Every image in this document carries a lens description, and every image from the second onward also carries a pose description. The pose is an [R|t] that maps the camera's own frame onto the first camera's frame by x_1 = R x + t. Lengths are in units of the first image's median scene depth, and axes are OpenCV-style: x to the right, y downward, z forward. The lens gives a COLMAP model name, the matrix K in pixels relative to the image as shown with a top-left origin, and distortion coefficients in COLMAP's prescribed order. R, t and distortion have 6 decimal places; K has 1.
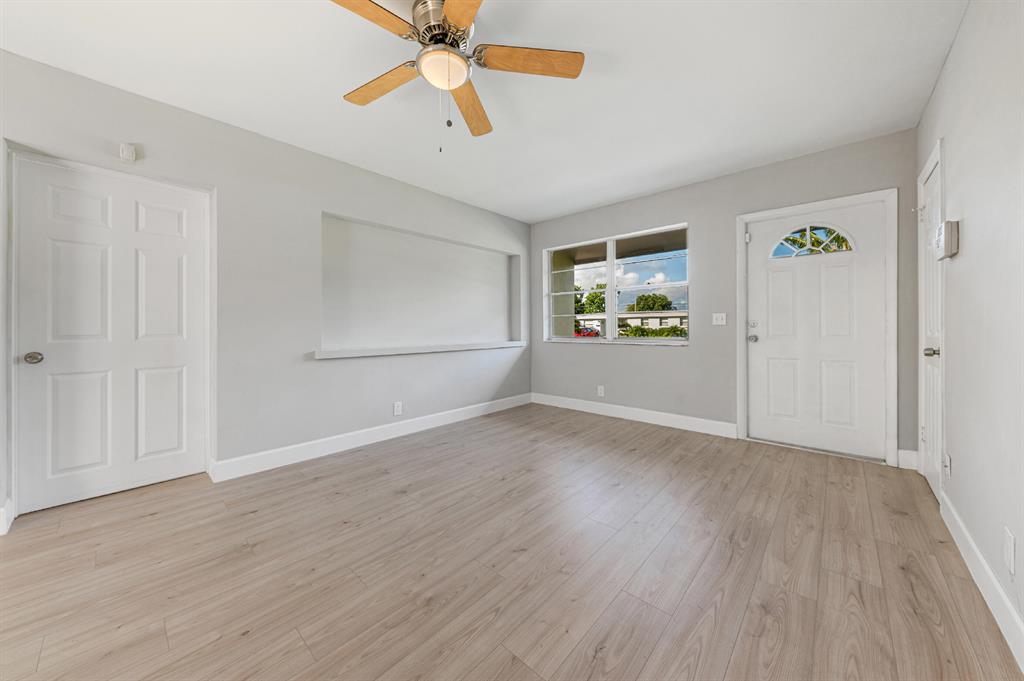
lens RADIAL K [[358.5, 0, 515.2], [0, 358.5, 326.4], [0, 0, 1]] dist [0.013703, 0.000050]
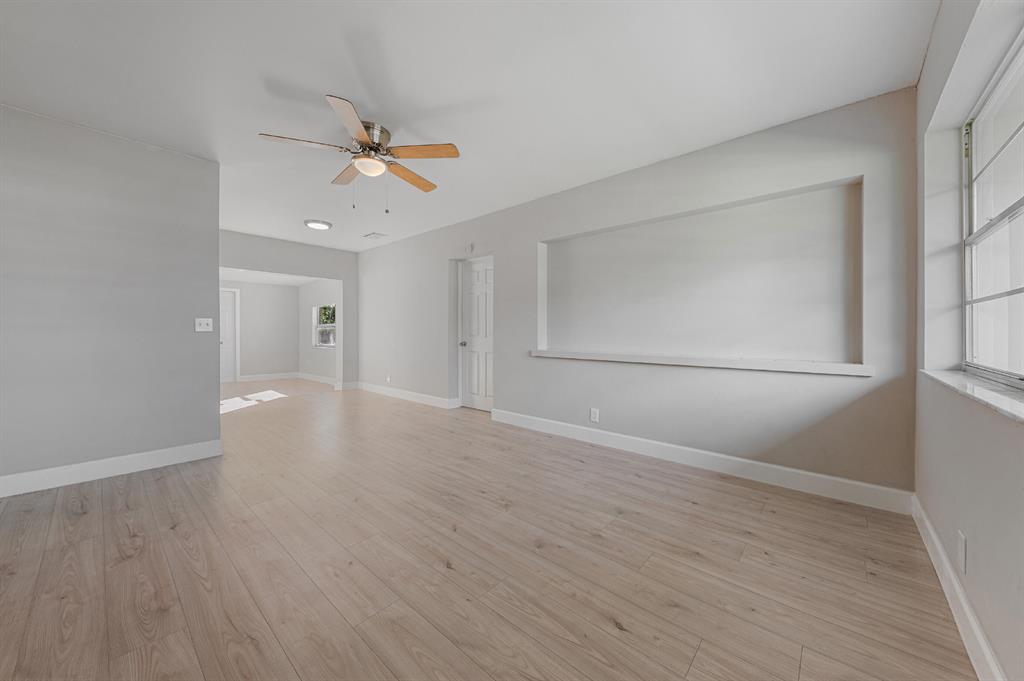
lens RADIAL K [[368.3, 0, 518.1], [0, 368.3, 337.0], [0, 0, 1]] dist [0.005426, -0.000973]
pose [[0.009596, 0.018305, -0.999786, 0.929655], [-0.000921, 0.999832, 0.018297, -0.005003], [0.999954, 0.000745, 0.009612, 1.073381]]
